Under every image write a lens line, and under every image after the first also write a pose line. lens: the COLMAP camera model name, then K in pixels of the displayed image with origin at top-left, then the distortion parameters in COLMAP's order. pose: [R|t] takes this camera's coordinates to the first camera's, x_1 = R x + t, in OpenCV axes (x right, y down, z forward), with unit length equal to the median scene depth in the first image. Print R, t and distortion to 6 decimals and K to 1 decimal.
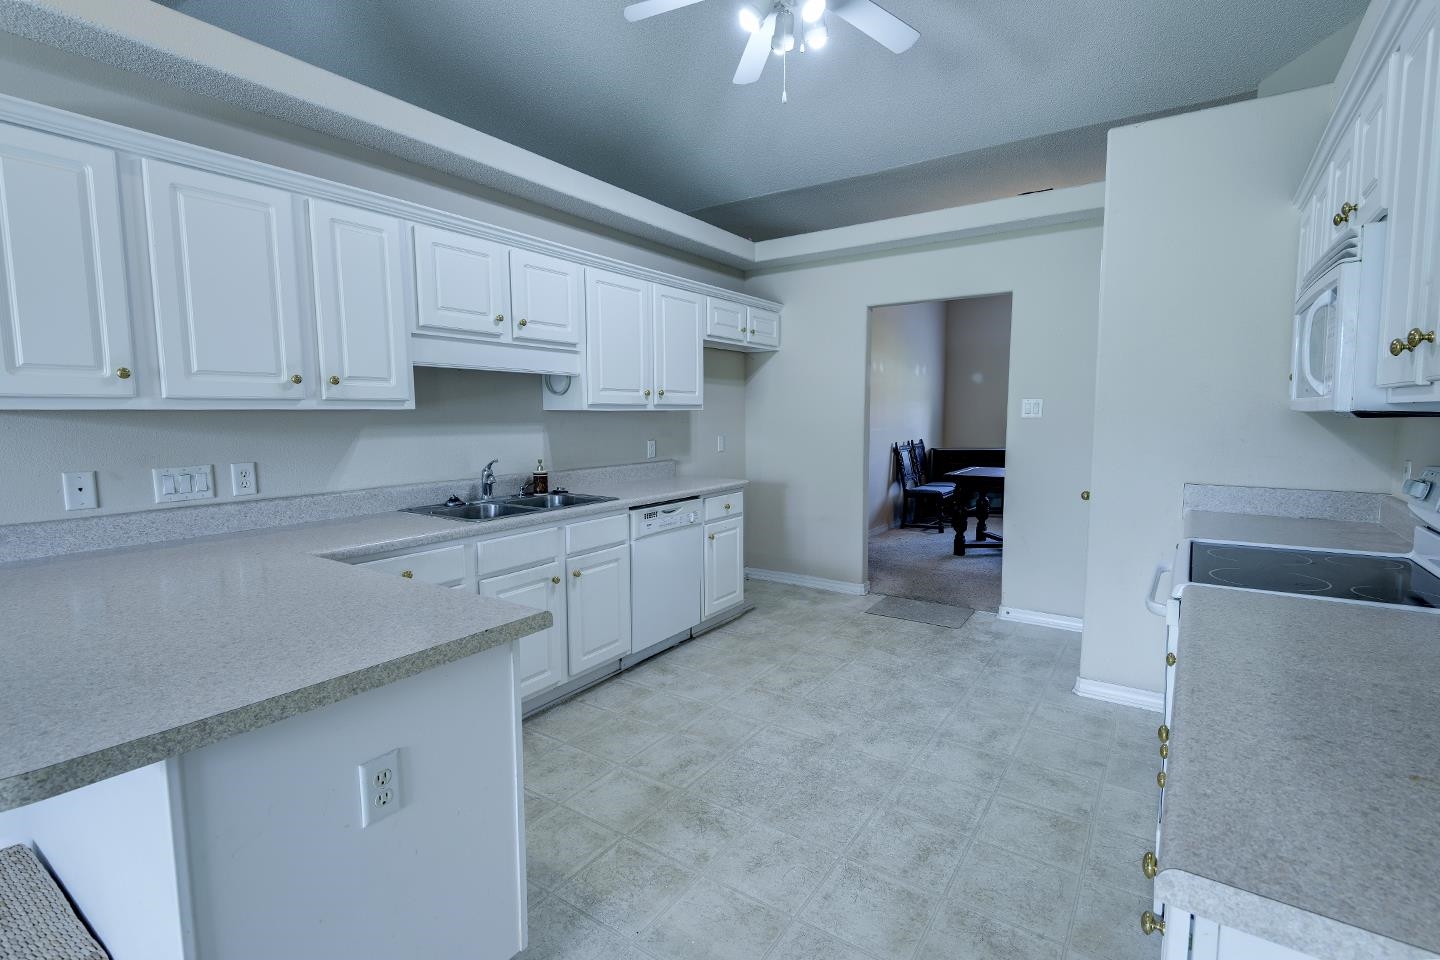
lens RADIAL K [[658.2, 0, 720.0], [0, 658.2, 480.0], [0, 0, 1]] dist [0.001206, -0.000004]
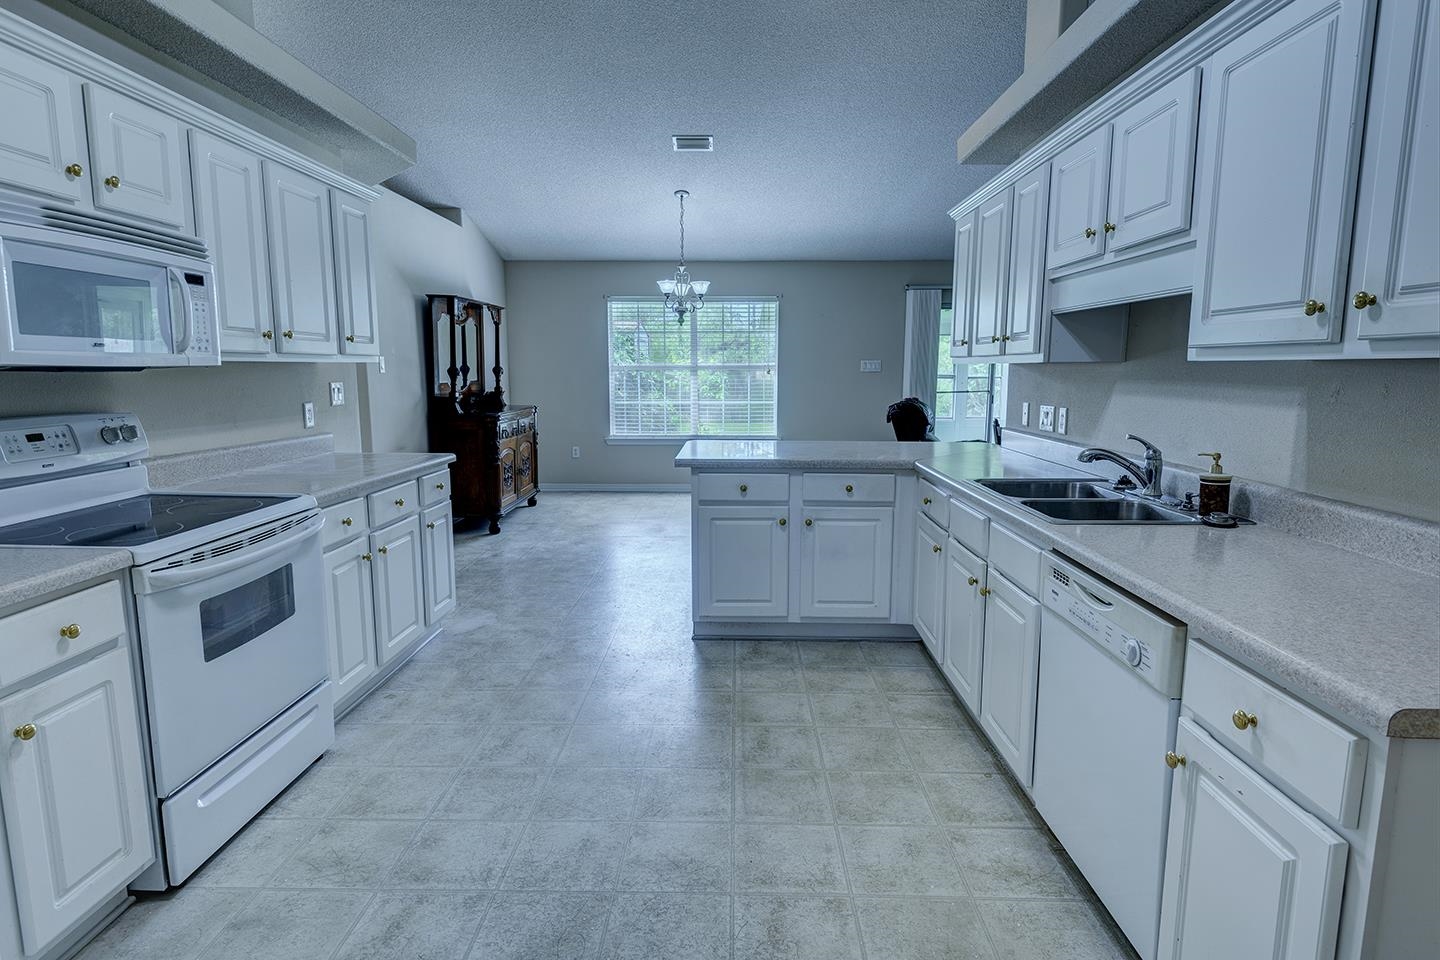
lens RADIAL K [[741.6, 0, 720.0], [0, 741.6, 480.0], [0, 0, 1]] dist [-0.001732, -0.000338]
pose [[-0.832989, 0.087805, -0.546278, 0.436427], [-0.052817, 0.970199, 0.236482, -0.144574], [0.550763, 0.225840, -0.803528, 1.400159]]
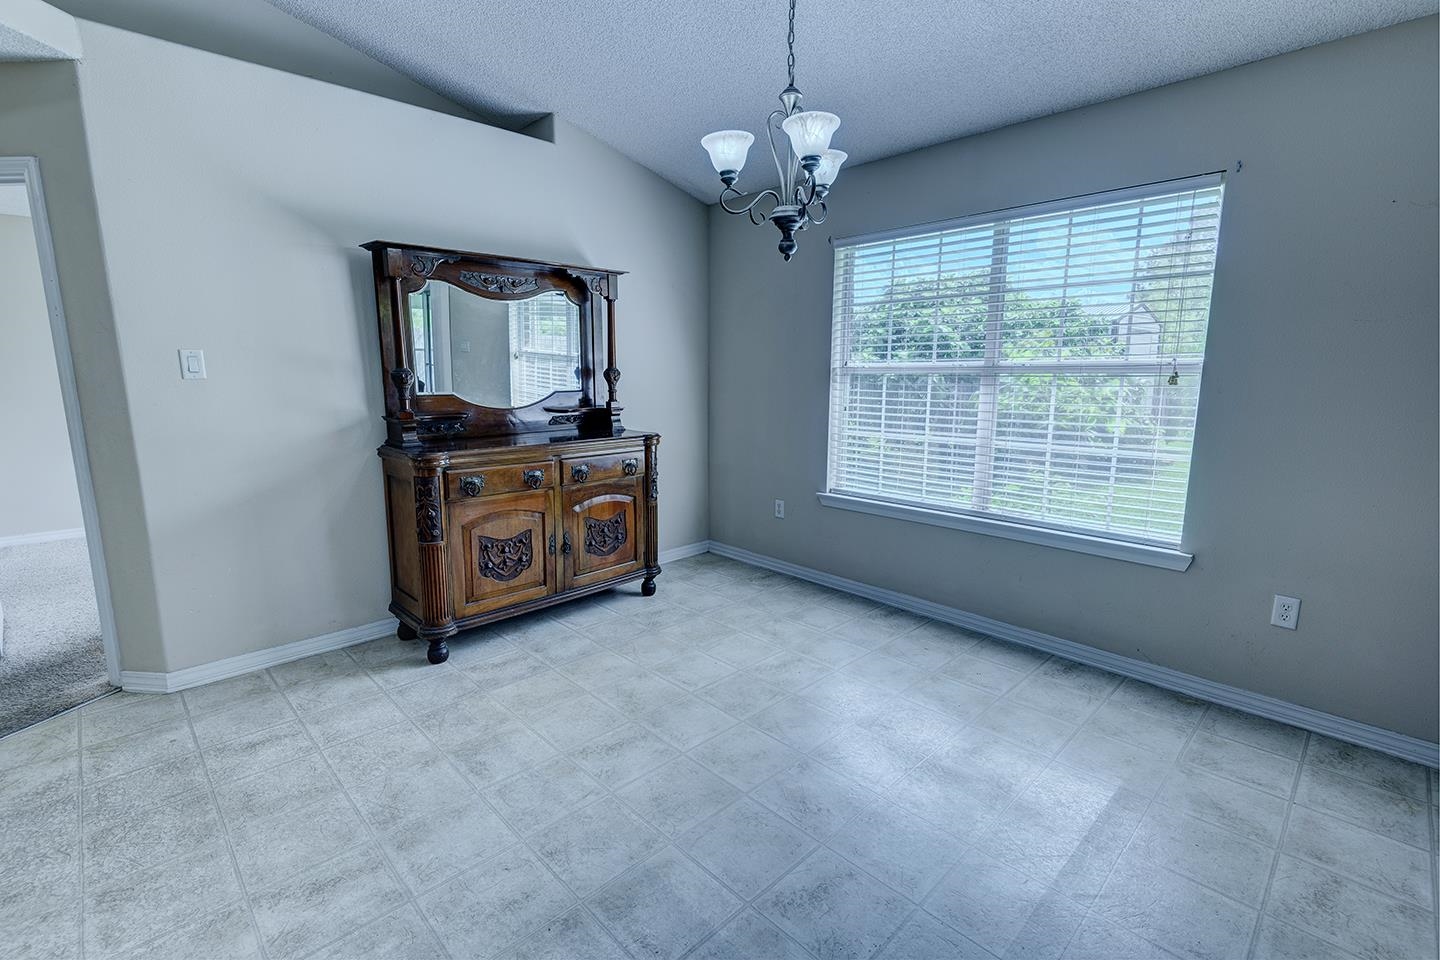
lens RADIAL K [[658.2, 0, 720.0], [0, 658.2, 480.0], [0, 0, 1]] dist [0.001206, -0.000004]
pose [[-0.983010, -0.024778, 0.181870, 0.327702], [0.023917, 0.965108, 0.260757, -0.133360], [-0.181985, 0.260676, -0.948119, 1.299851]]
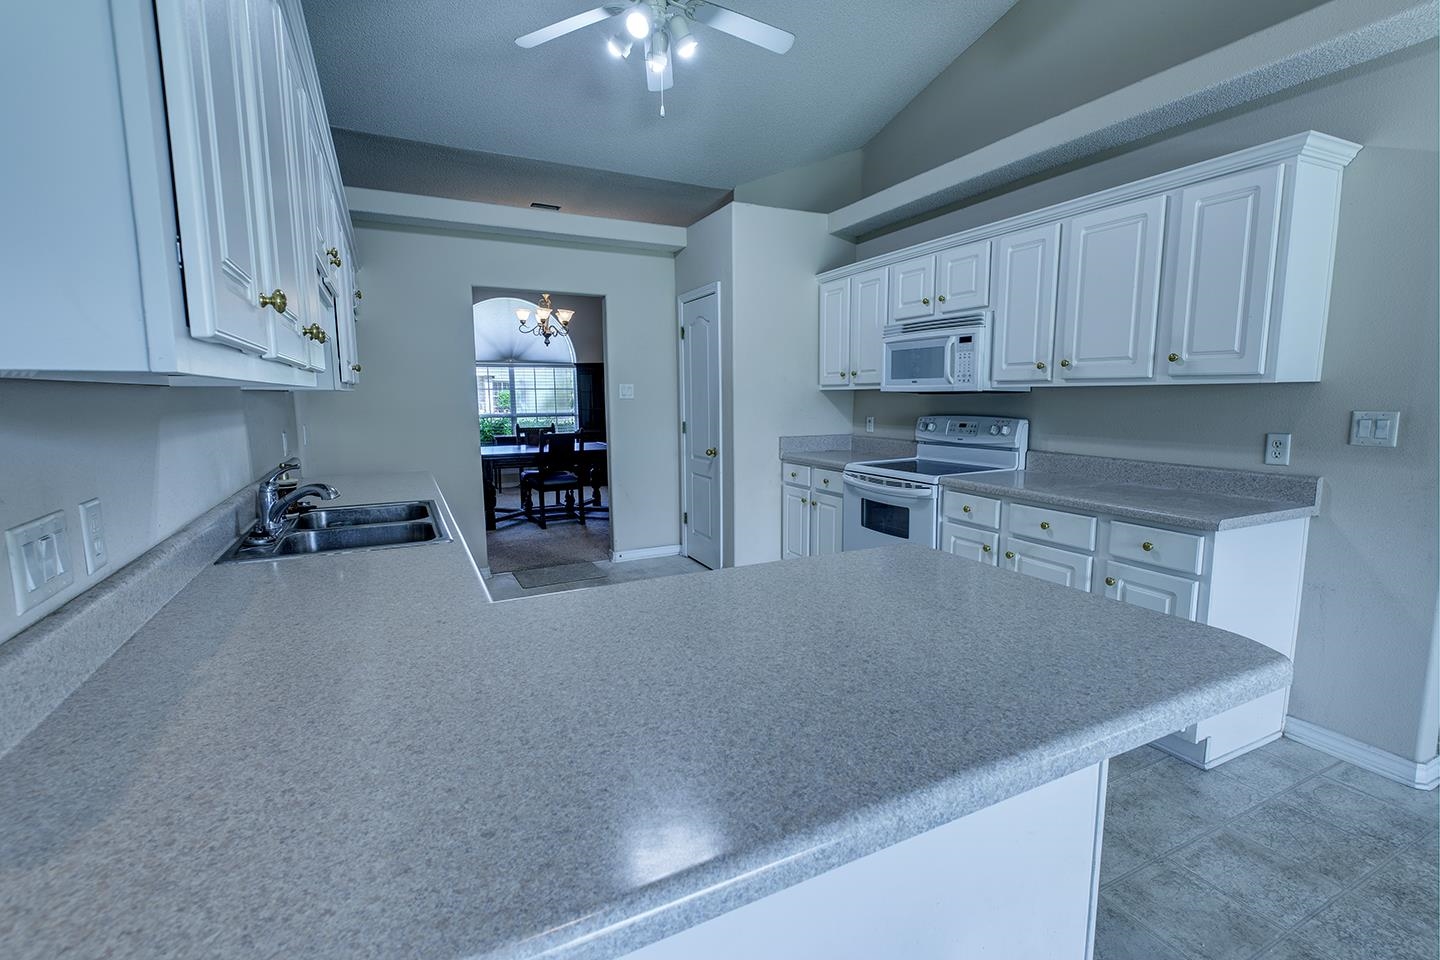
lens RADIAL K [[649.0, 0, 720.0], [0, 649.0, 480.0], [0, 0, 1]] dist [0.002803, 0.000199]
pose [[0.475617, -0.113883, 0.872250, -0.714743], [0.093245, 0.992525, 0.078742, -0.027272], [-0.874697, 0.043882, 0.482680, 0.323335]]
